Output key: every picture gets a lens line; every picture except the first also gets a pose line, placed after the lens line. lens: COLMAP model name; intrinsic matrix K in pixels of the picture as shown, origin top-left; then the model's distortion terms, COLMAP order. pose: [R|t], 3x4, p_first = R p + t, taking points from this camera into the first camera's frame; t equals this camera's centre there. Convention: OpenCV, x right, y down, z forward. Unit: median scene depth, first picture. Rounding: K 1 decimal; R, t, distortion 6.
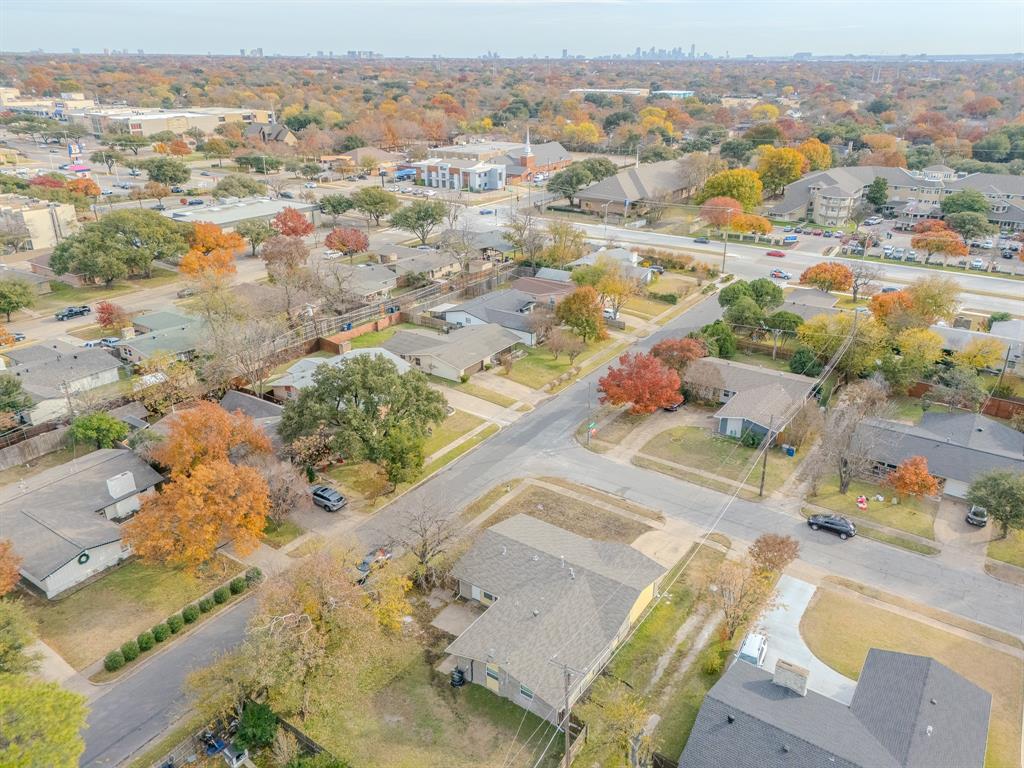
lens RADIAL K [[747.3, 0, 513.9], [0, 747.3, 381.1], [0, 0, 1]] dist [0.080134, -0.075379]
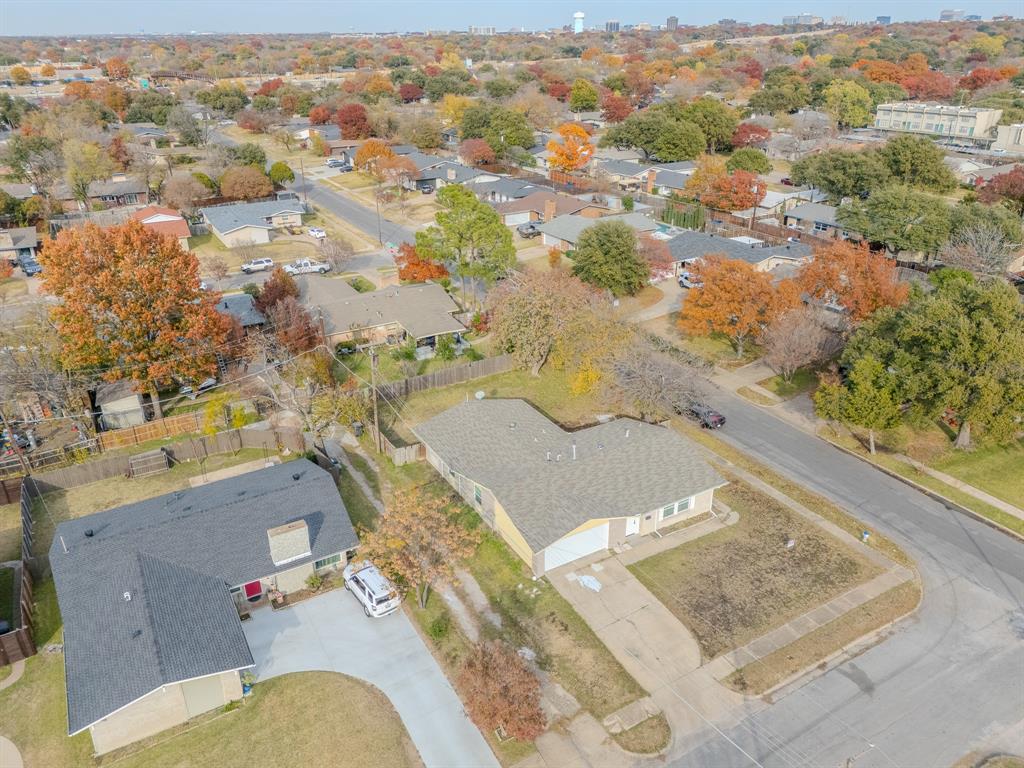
lens RADIAL K [[747.3, 0, 513.9], [0, 747.3, 381.1], [0, 0, 1]] dist [0.080134, -0.075379]
pose [[-0.432230, 0.379158, -0.818179, 0.539119], [-0.346403, 0.767885, 0.538849, -0.172966], [0.832576, 0.516326, -0.200561, 0.791910]]
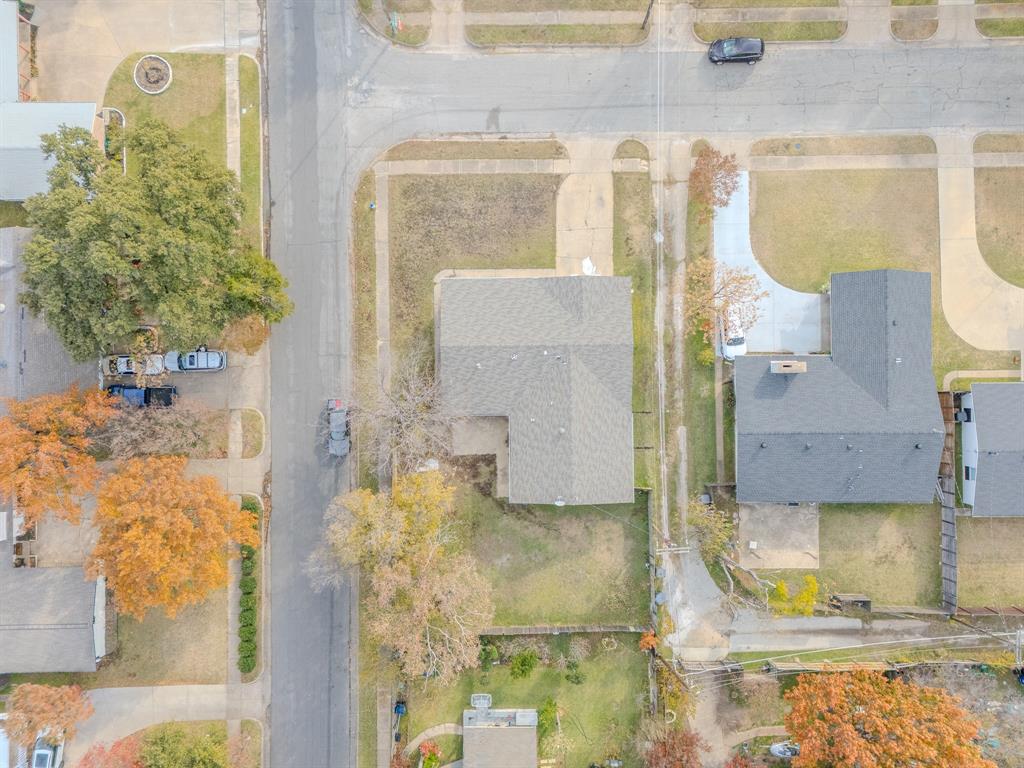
lens RADIAL K [[747.3, 0, 513.9], [0, 747.3, 381.1], [0, 0, 1]] dist [0.080134, -0.075379]
pose [[0.822541, -0.568704, 0.001517, 0.008102], [0.227135, 0.330957, 0.915902, -0.452873], [-0.521380, -0.753022, 0.401398, 0.459817]]
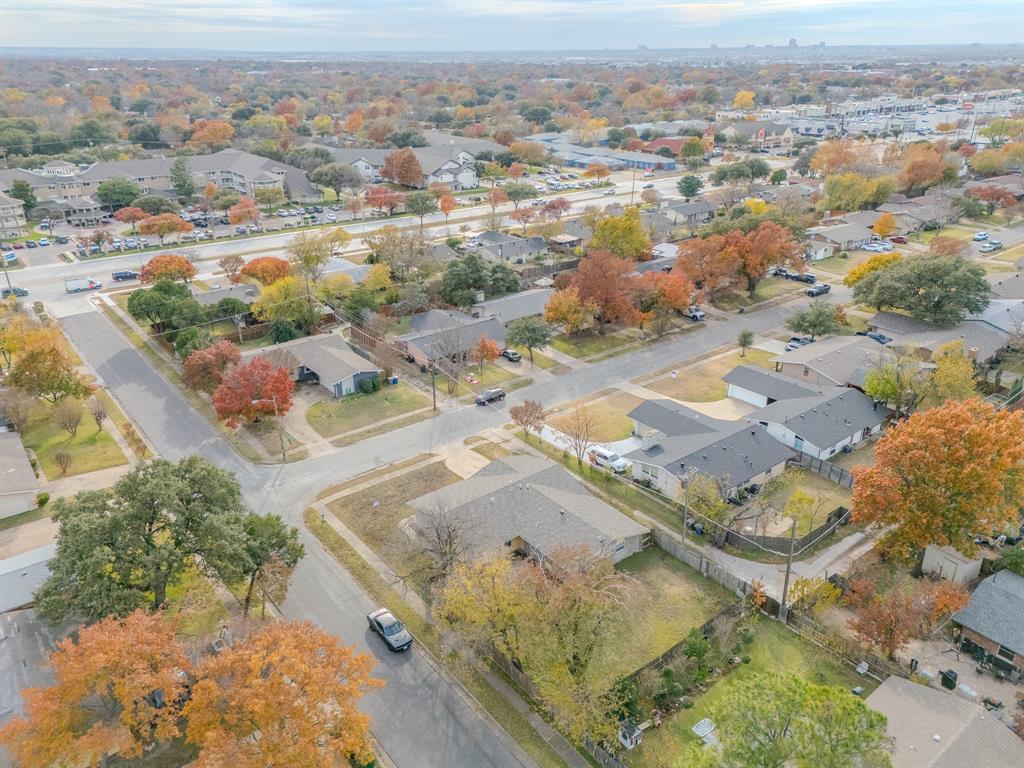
lens RADIAL K [[747.3, 0, 513.9], [0, 747.3, 381.1], [0, 0, 1]] dist [0.080134, -0.075379]
pose [[0.297337, -0.384470, 0.873941, -0.662355], [0.380519, 0.887222, 0.260850, -0.154141], [-0.875669, 0.254991, 0.410102, 0.351944]]
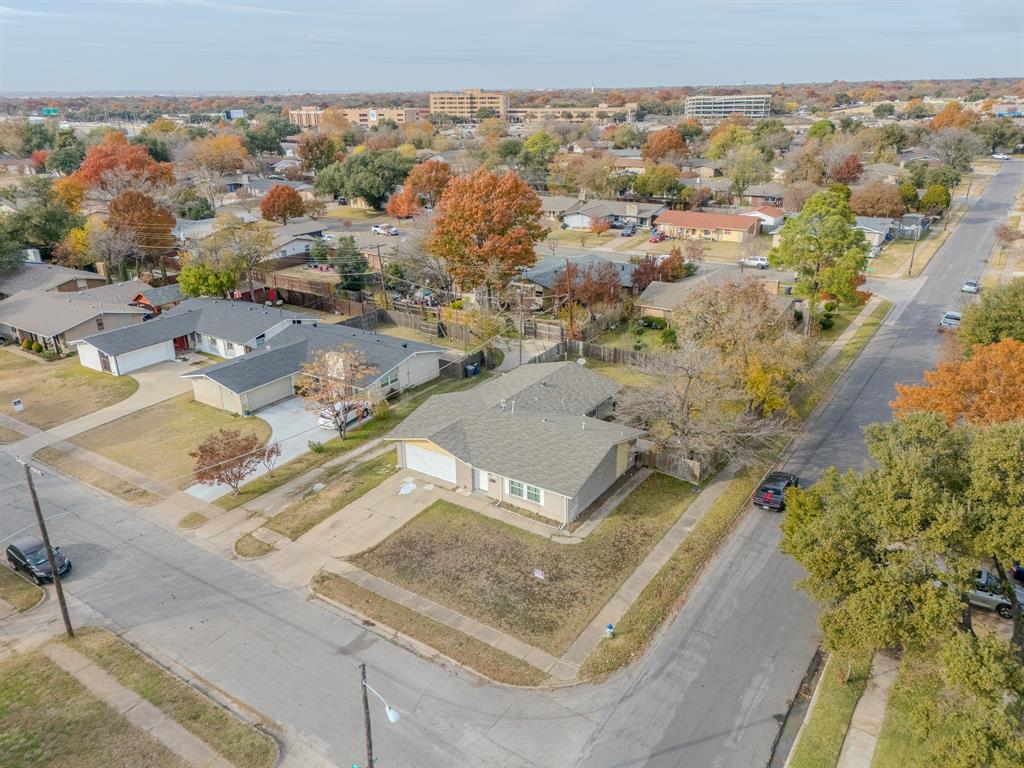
lens RADIAL K [[747.3, 0, 513.9], [0, 747.3, 381.1], [0, 0, 1]] dist [0.080134, -0.075379]
pose [[-0.999917, 0.012815, 0.001494, 0.046383], [0.010204, 0.714719, 0.699337, -0.276953], [0.007894, 0.699294, -0.714791, 1.174496]]
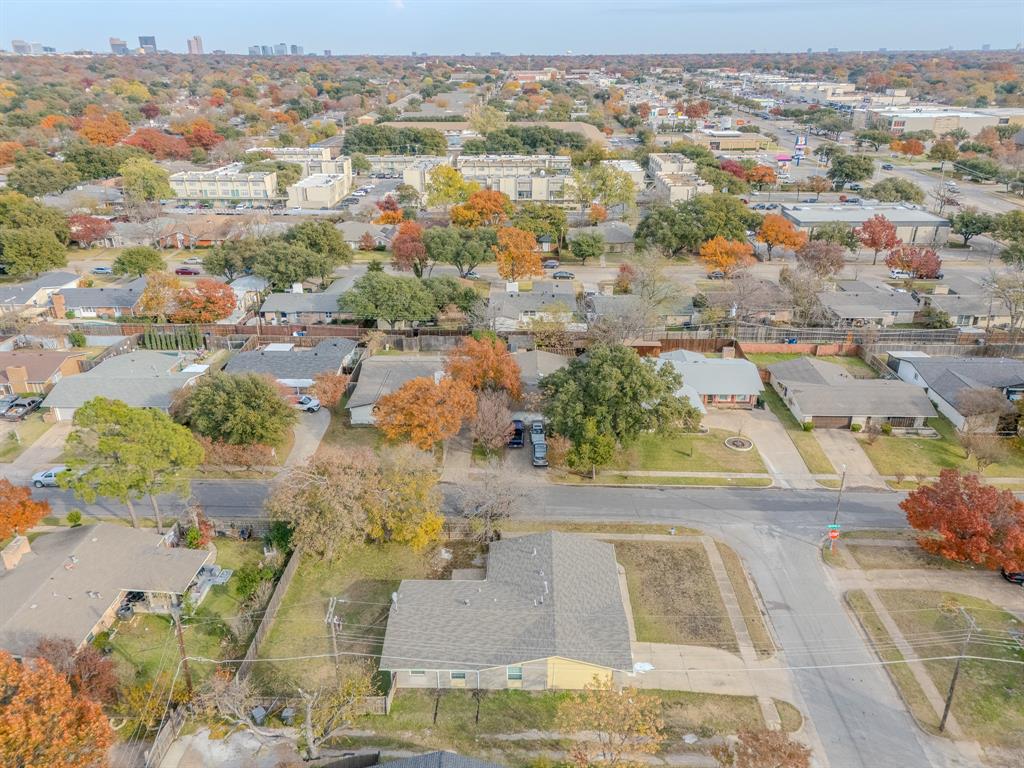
lens RADIAL K [[747.3, 0, 513.9], [0, 747.3, 381.1], [0, 0, 1]] dist [0.080134, -0.075379]
pose [[0.536294, 0.330377, -0.776685, 0.514590], [-0.327416, 0.929583, 0.169337, -0.111136], [0.777938, 0.163485, 0.606701, 0.259418]]
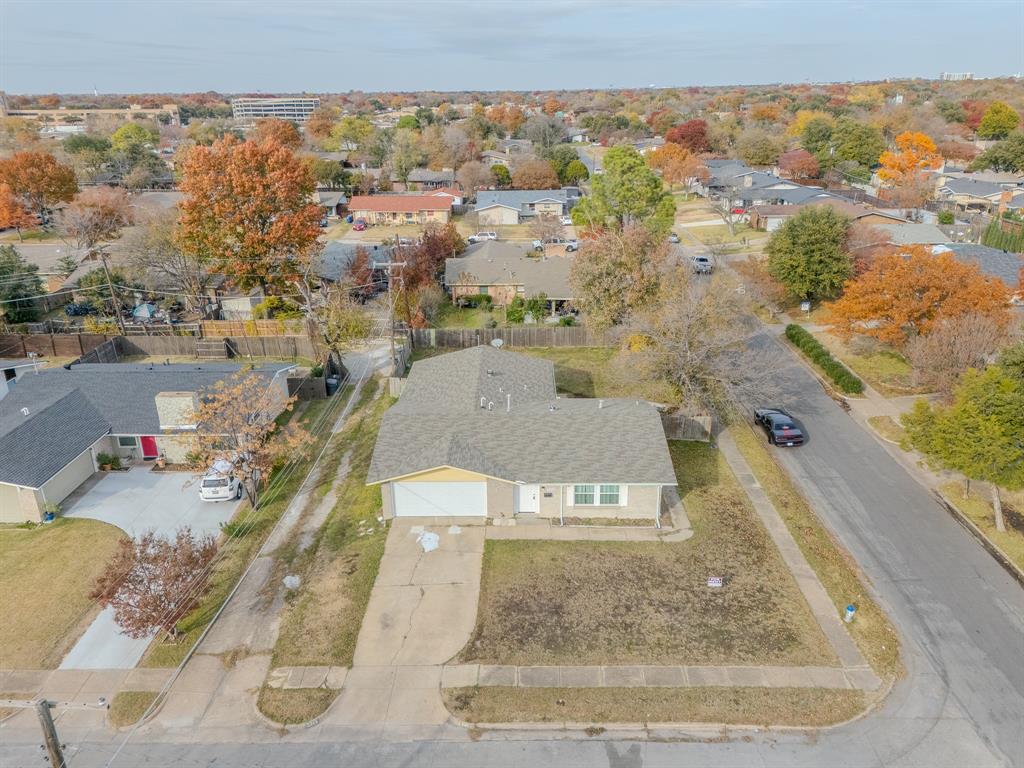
lens RADIAL K [[747.3, 0, 513.9], [0, 747.3, 381.1], [0, 0, 1]] dist [0.080134, -0.075379]
pose [[-0.833266, 0.204746, -0.513564, 0.295765], [-0.209091, 0.743205, 0.635553, -0.147213], [0.511810, 0.636966, -0.576477, 1.018547]]
